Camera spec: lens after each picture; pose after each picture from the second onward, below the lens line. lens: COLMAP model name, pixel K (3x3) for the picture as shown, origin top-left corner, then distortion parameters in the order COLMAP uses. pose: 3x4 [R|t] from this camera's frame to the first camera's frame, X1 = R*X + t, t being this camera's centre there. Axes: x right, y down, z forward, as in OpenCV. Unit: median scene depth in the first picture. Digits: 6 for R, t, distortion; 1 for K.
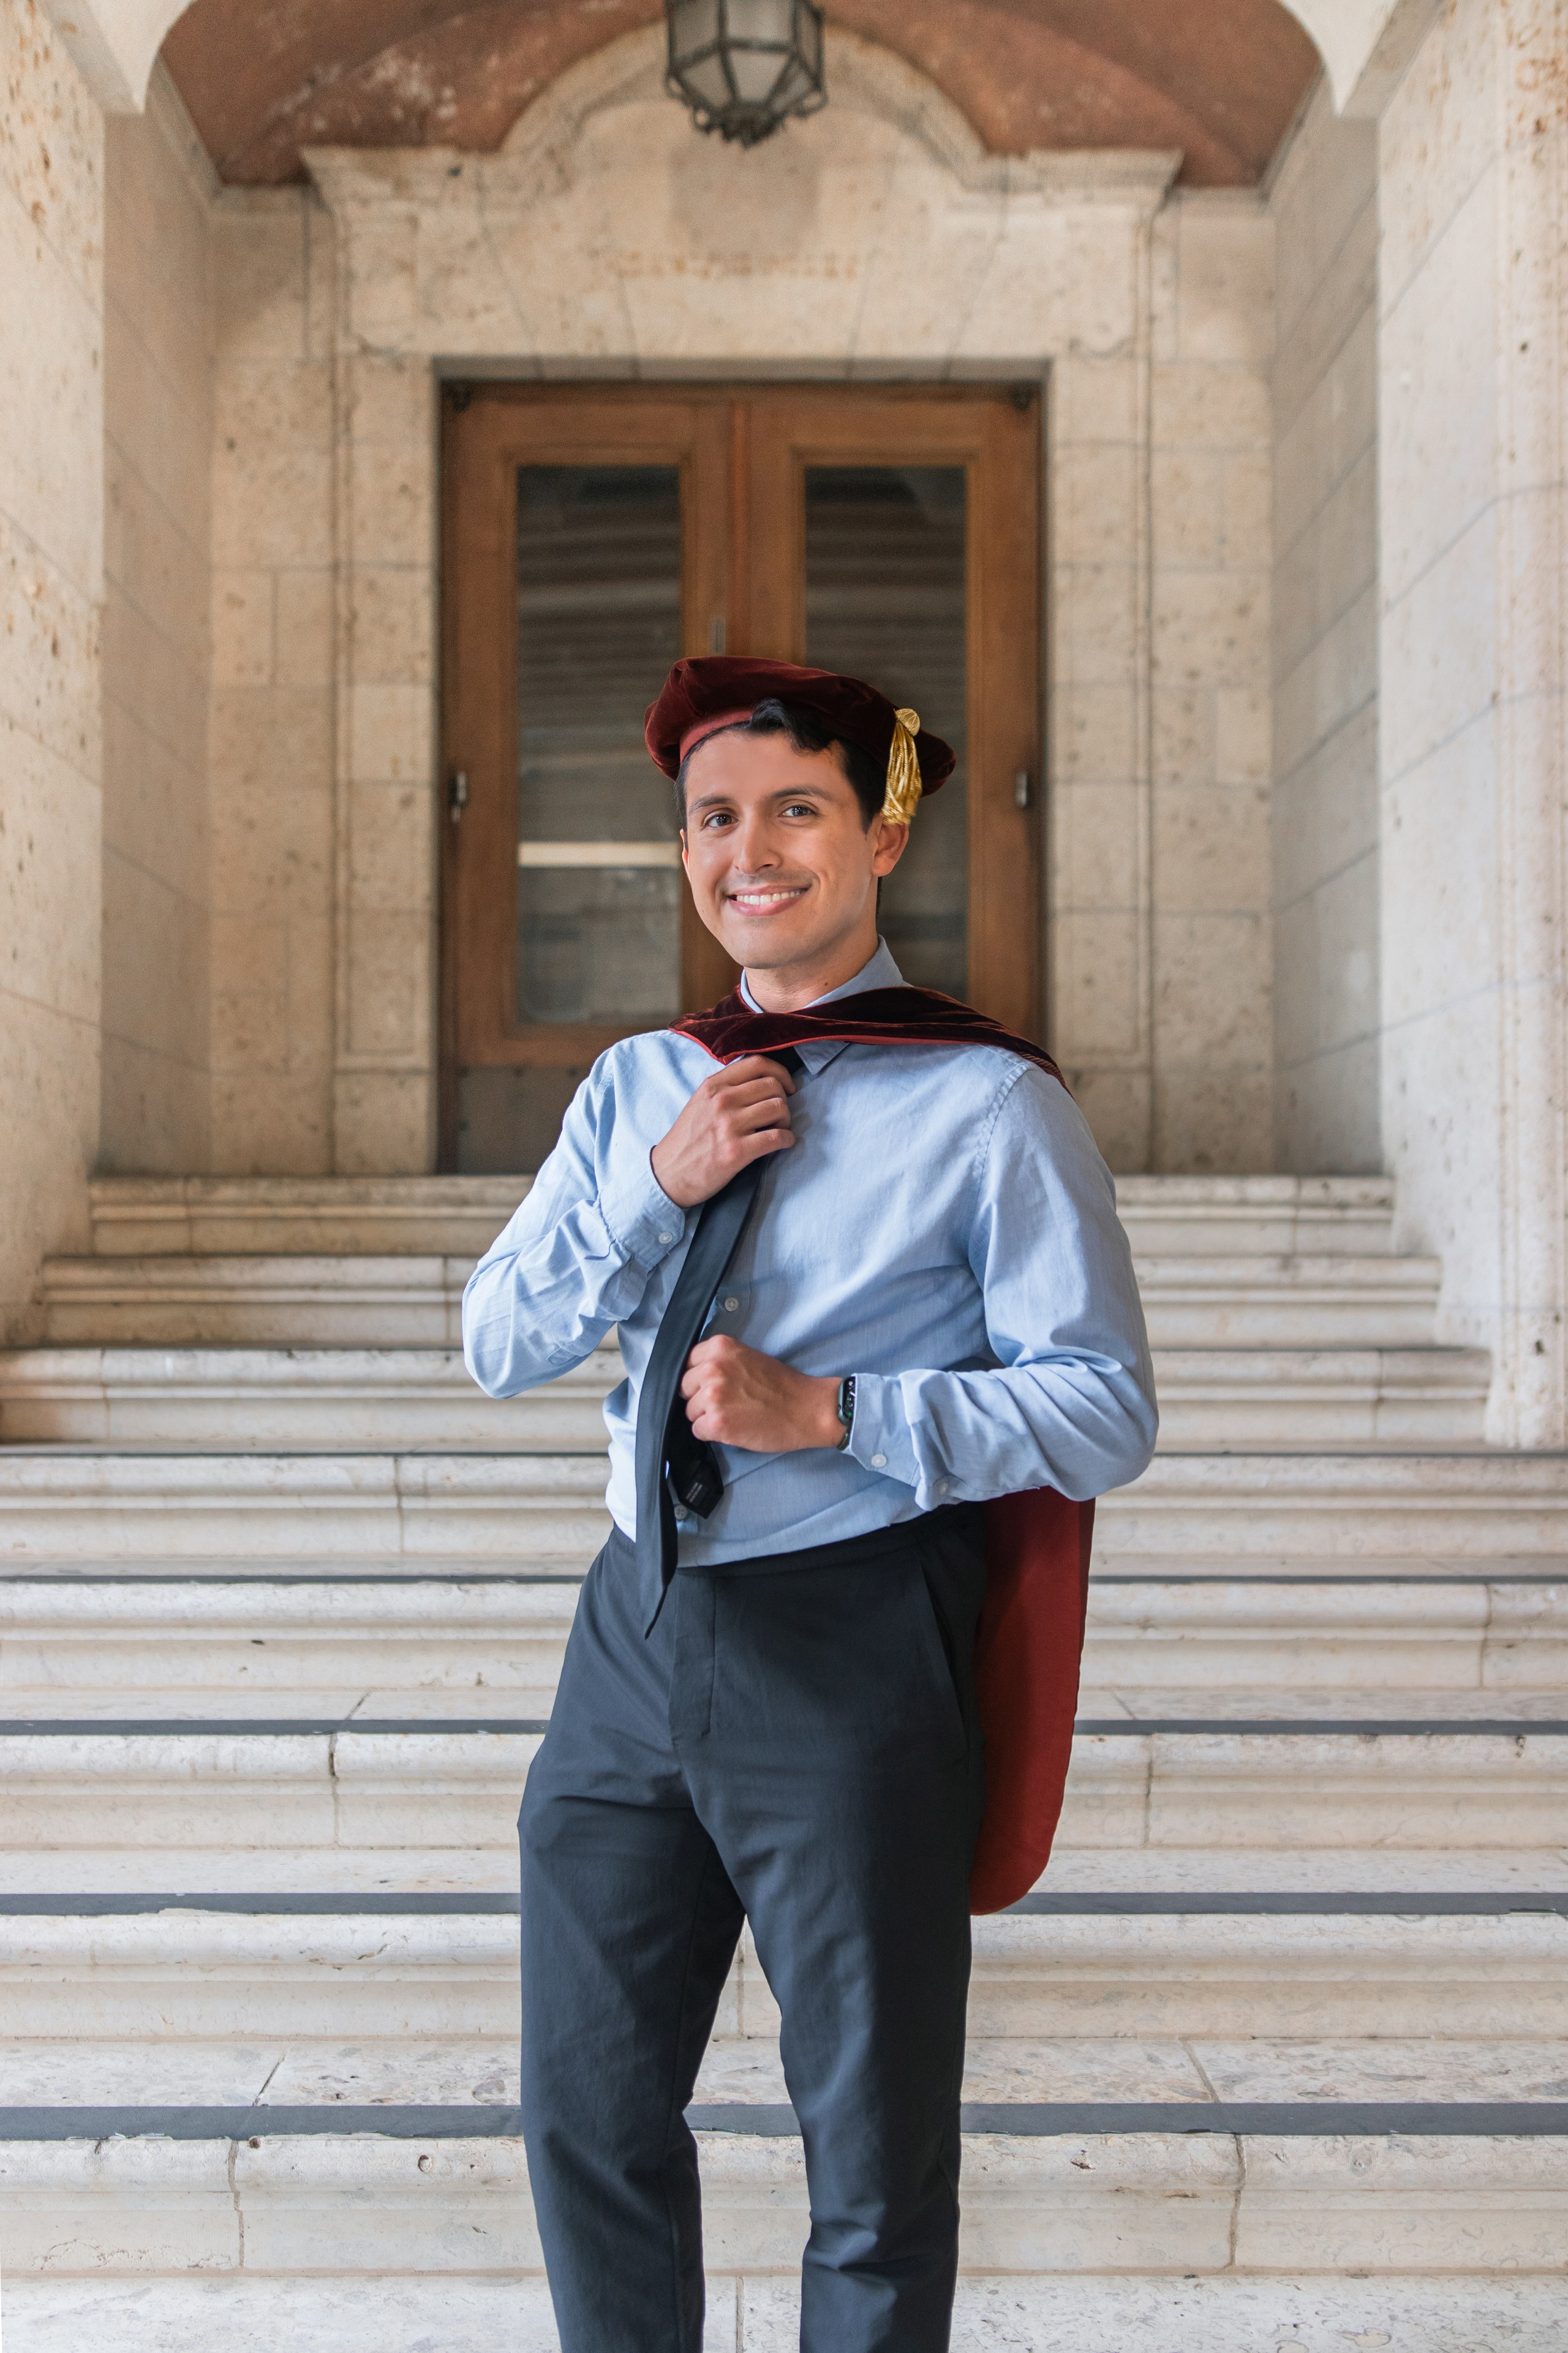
lens RADIAL K [[2544.4, 0, 720.2], [0, 2544.4, 1204.0], [0, 0, 1]] dist [0.013261, -0.013102]
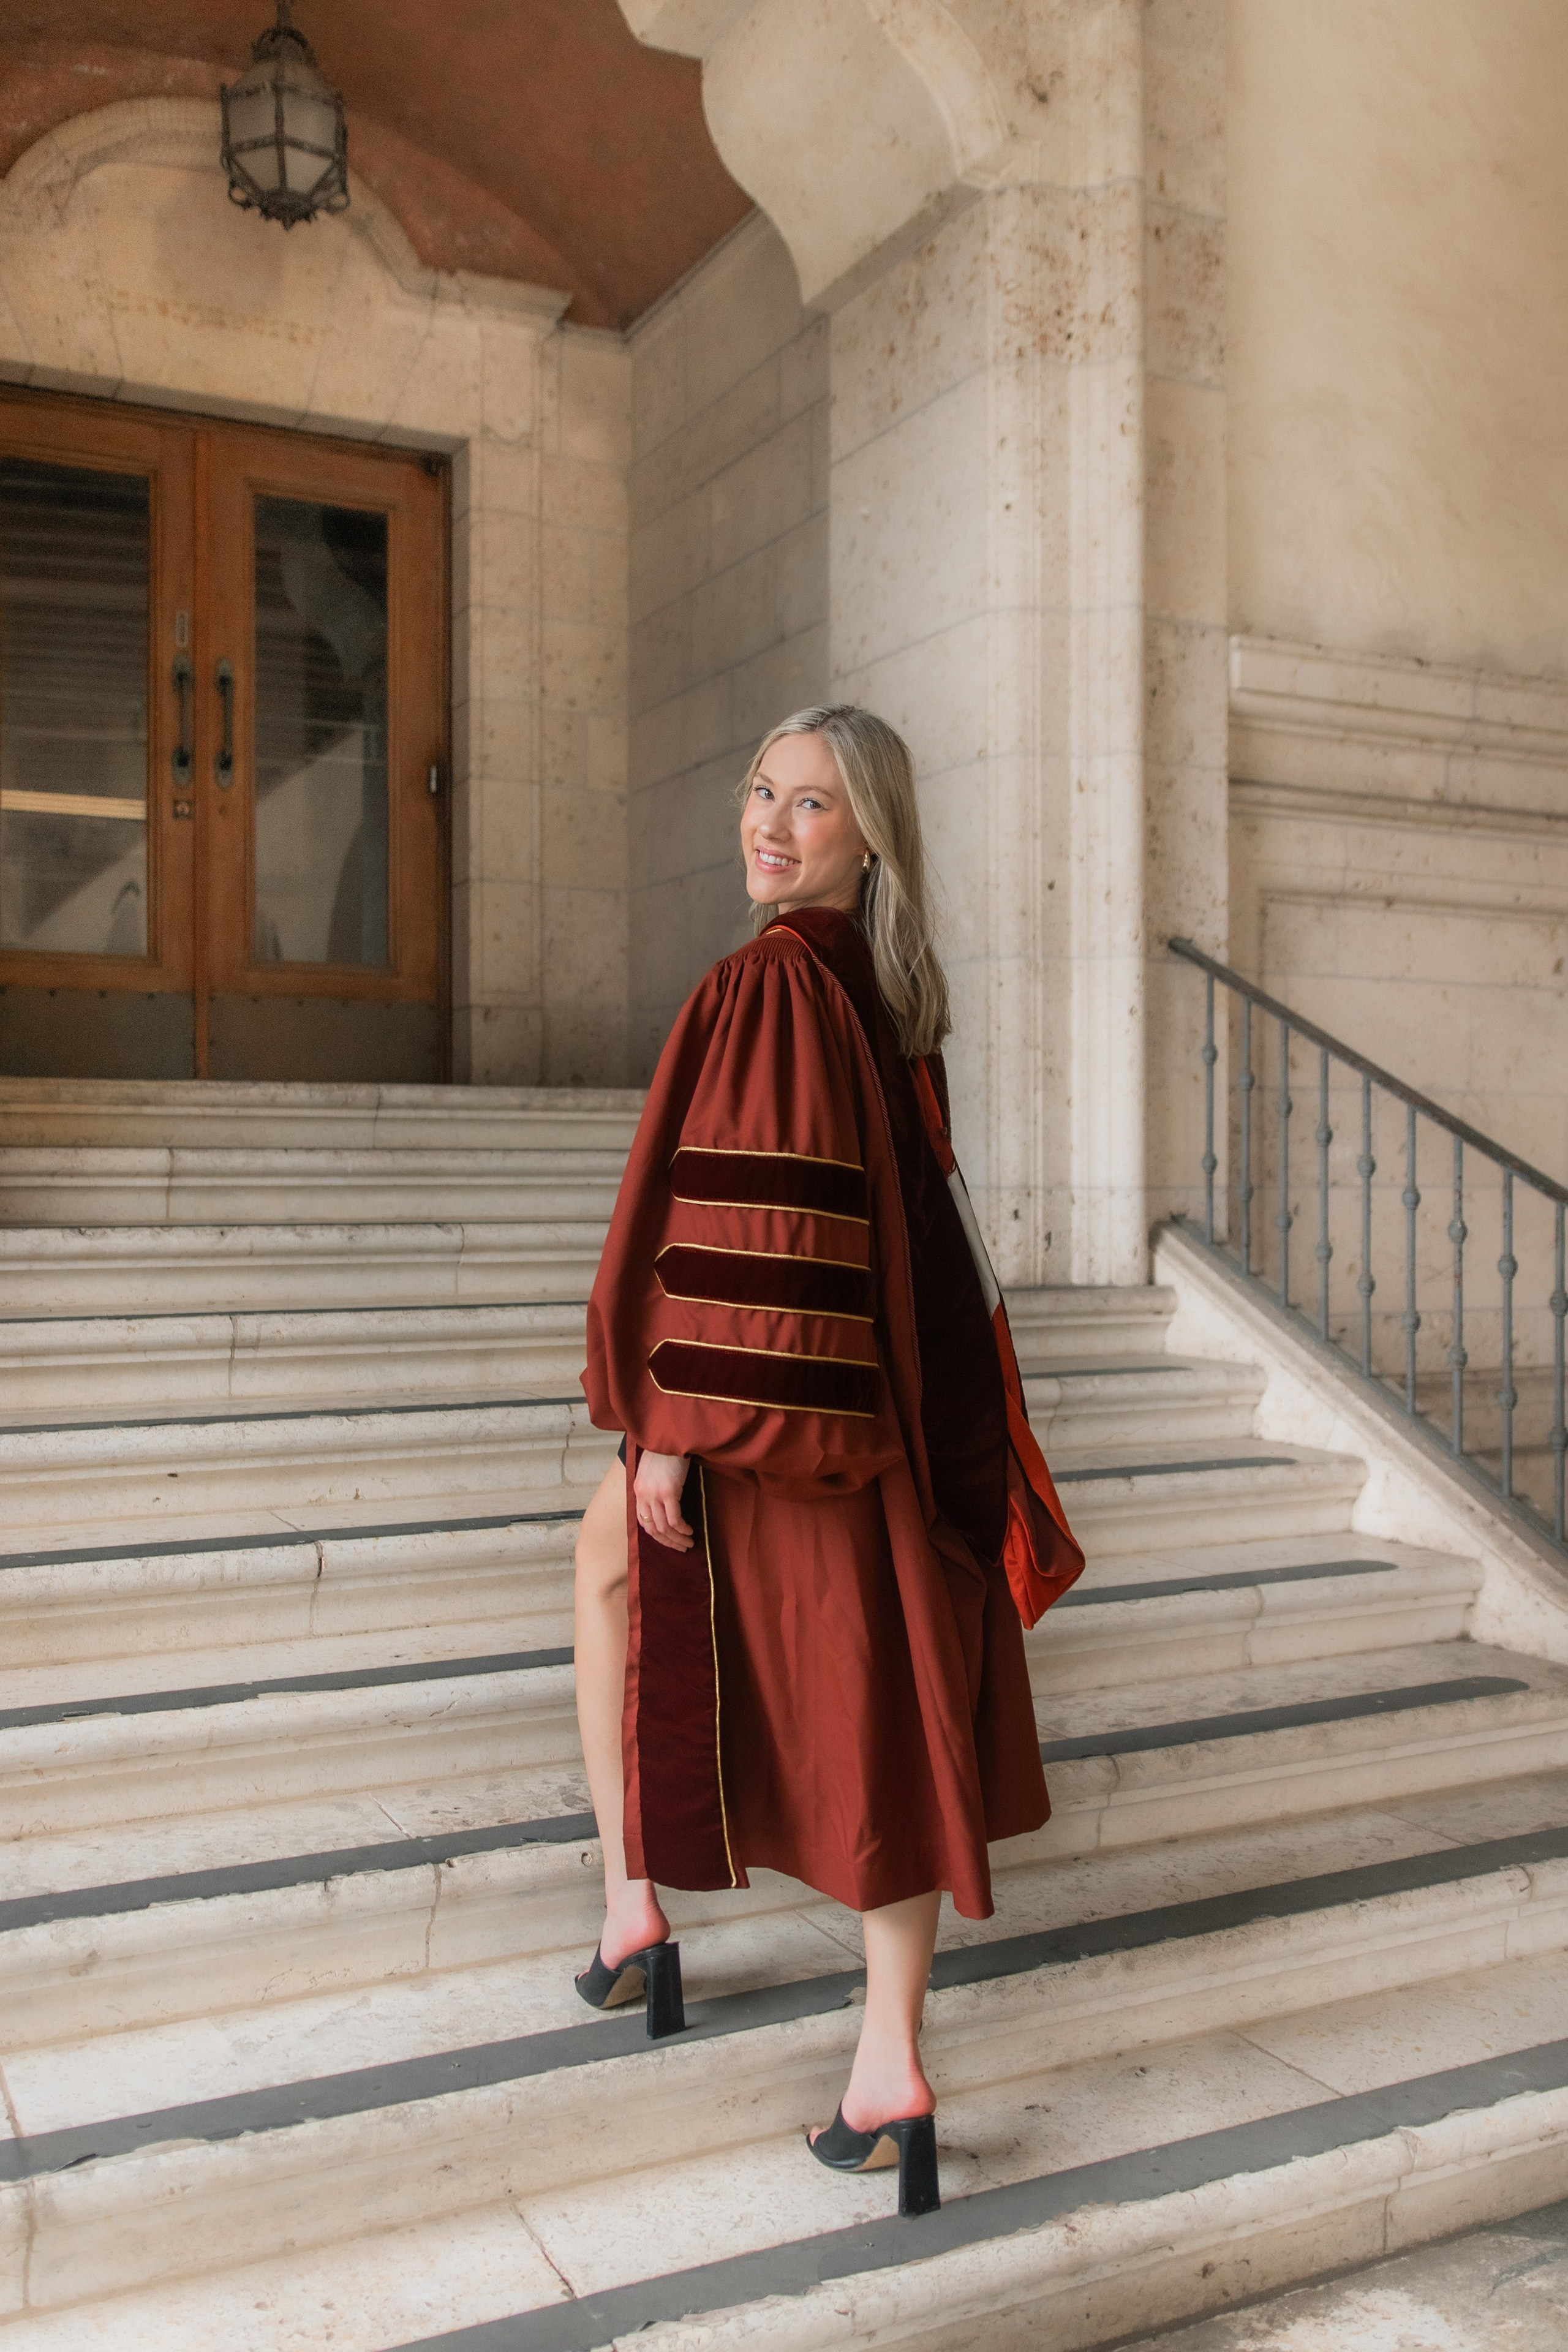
lens RADIAL K [[2059.5, 0, 762.5], [0, 2059.5, 1150.1], [0, 0, 1]] dist [0.001516, -0.004164]
pose [[0.894421, 0.004545, 0.447202, -0.309022], [-0.011285, 0.999859, 0.012407, 0.007386], [-0.447083, -0.016144, 0.894347, 0.034007]]
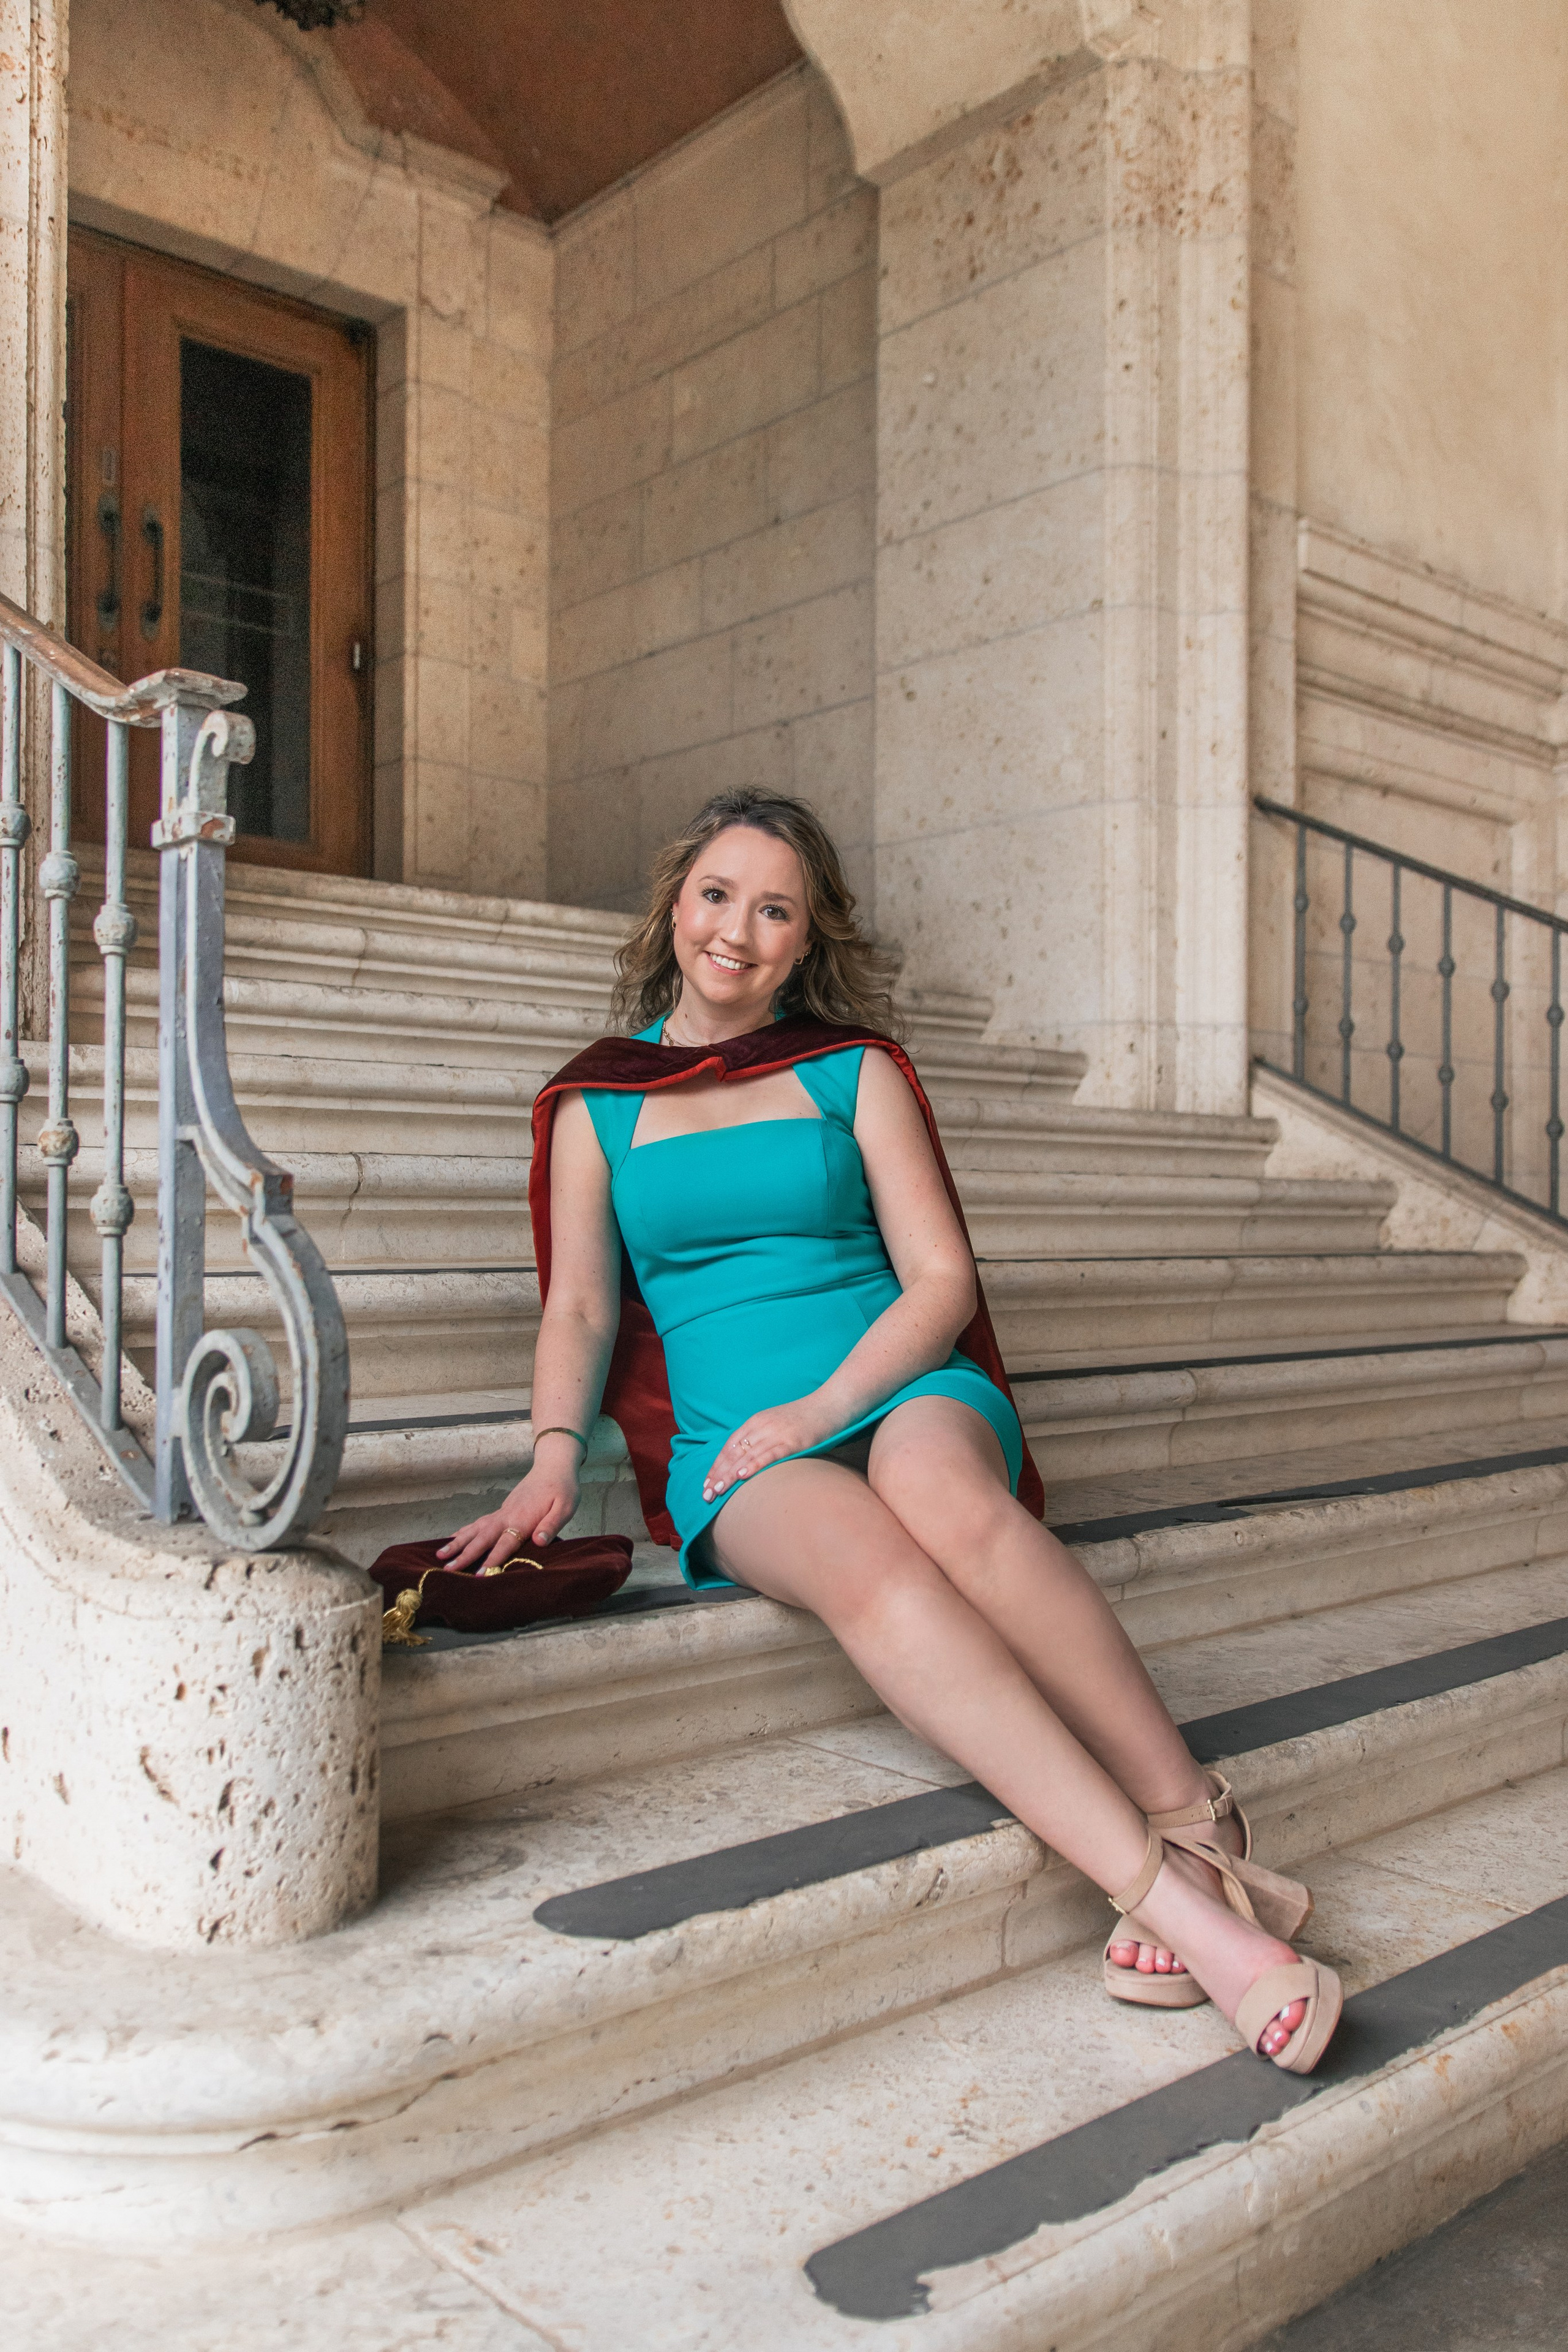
lens RADIAL K [[1929.5, 0, 743.6], [0, 1929.5, 1185.0], [0, 0, 1]] dist [0.008084, -0.005338]
pose [[0.756695, 0.015337, 0.653588, -0.559679], [-0.025513, 0.999656, 0.006080, 0.130180], [-0.653270, -0.021275, 0.756826, 0.287667]]
